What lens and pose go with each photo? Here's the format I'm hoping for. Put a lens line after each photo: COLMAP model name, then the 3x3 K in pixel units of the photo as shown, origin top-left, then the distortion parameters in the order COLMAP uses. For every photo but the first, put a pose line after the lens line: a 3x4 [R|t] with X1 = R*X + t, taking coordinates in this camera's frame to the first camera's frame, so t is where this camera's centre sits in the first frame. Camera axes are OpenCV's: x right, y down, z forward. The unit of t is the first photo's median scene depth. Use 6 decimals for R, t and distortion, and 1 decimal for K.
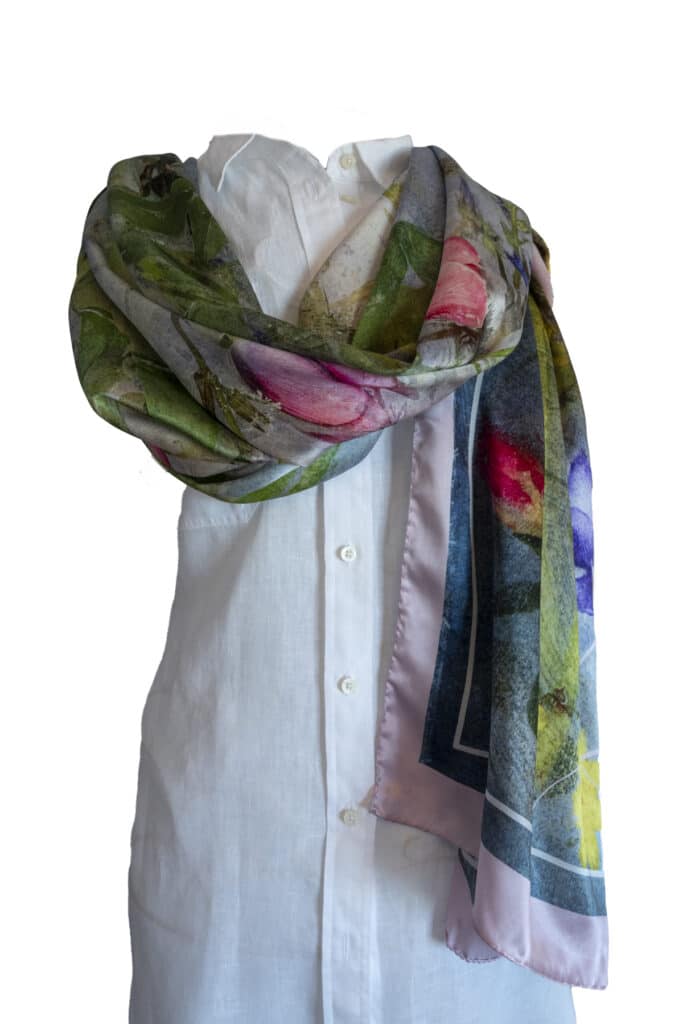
lens RADIAL K [[857.5, 0, 343.2], [0, 857.5, 511.3], [0, 0, 1]] dist [-0.001376, 0.014552]
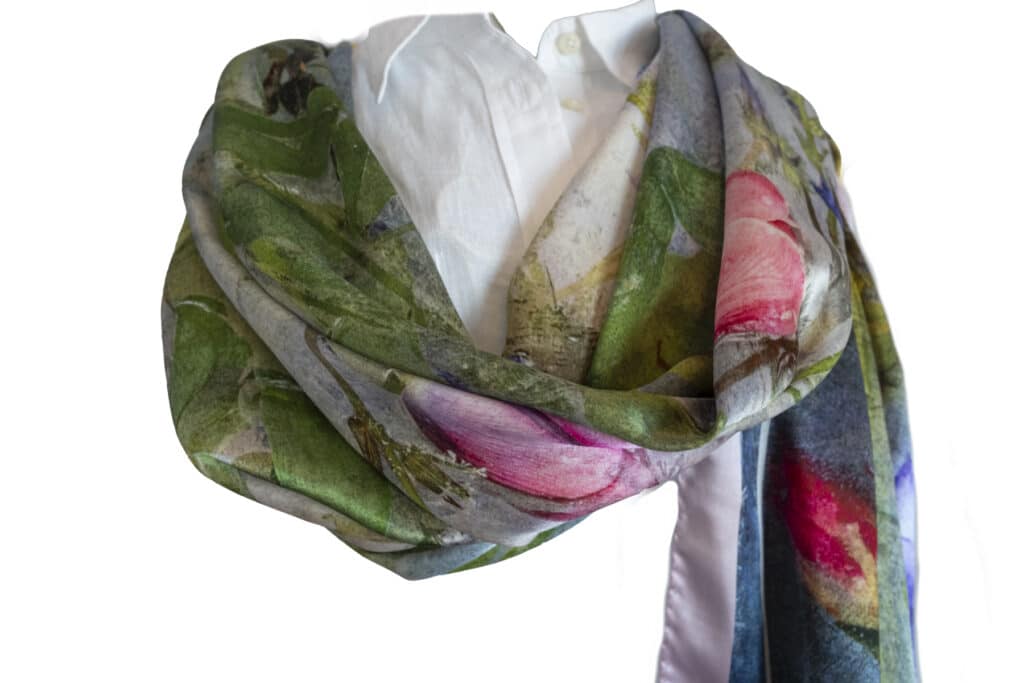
lens RADIAL K [[700.4, 0, 509.4], [0, 700.4, 342.6], [0, 0, 1]] dist [-0.004489, 0.005018]
pose [[0.999488, -0.025171, -0.019740, -0.040414], [0.026876, 0.995441, 0.091511, -0.246653], [0.017346, -0.091994, 0.995608, 0.465495]]
